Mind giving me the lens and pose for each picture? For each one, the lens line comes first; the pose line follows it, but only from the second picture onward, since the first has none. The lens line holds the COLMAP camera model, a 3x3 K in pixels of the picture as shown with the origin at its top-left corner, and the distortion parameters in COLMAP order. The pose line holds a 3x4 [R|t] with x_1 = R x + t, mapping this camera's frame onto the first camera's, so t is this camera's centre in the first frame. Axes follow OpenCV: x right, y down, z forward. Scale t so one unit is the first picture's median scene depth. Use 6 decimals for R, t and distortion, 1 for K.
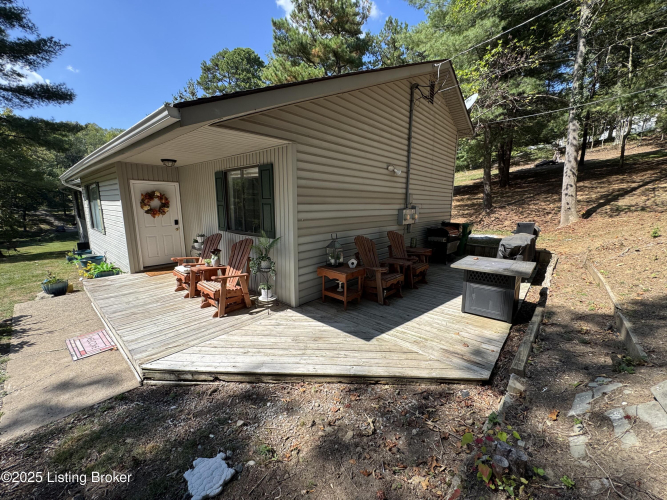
lens RADIAL K [[266.3, 0, 333.3], [0, 266.3, 250.7], [0, 0, 1]] dist [-0.002490, 0.000707]
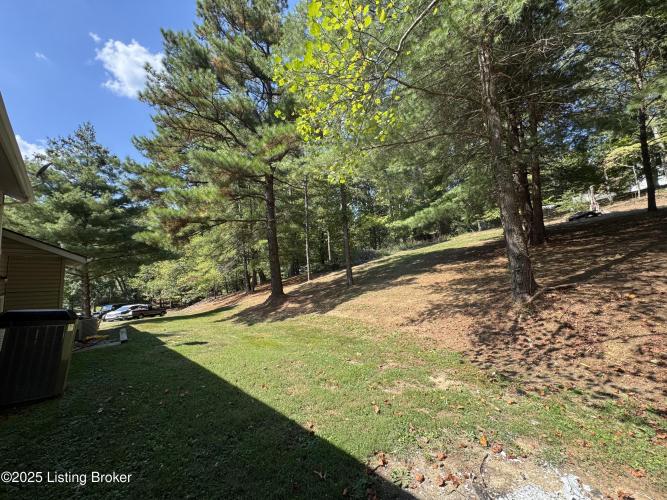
lens RADIAL K [[266.3, 0, 333.0], [0, 266.3, 249.3], [0, 0, 1]] dist [-0.002490, 0.000707]
pose [[0.998222, -0.026251, -0.053507, 0.482096], [0.011384, 0.965228, -0.261162, -0.181645], [0.058502, 0.260088, 0.963811, 0.888194]]
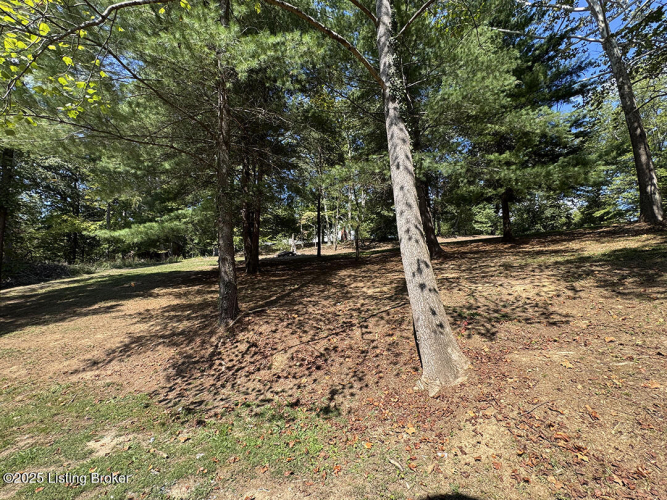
lens RADIAL K [[266.3, 0, 332.8], [0, 266.3, 249.9], [0, 0, 1]] dist [-0.002490, 0.000707]
pose [[0.644058, 0.113103, 0.756570, 0.528207], [0.144325, 0.953282, -0.265373, -0.186499], [-0.751239, 0.280108, 0.597645, 0.888718]]
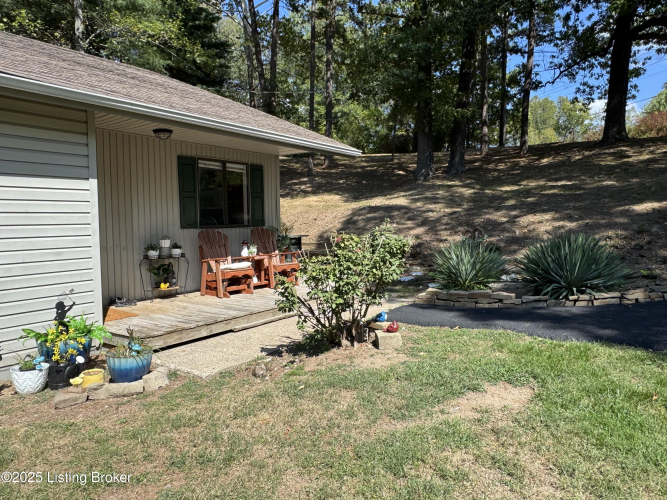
lens RADIAL K [[464.6, 0, 329.9], [0, 464.6, 248.9], [0, 0, 1]] dist [0.008882, 0.002882]
pose [[-0.090463, -0.067790, 0.993590, -0.949196], [0.190086, 0.978164, 0.084044, -0.025141], [-0.977591, 0.196470, -0.075602, 0.355176]]
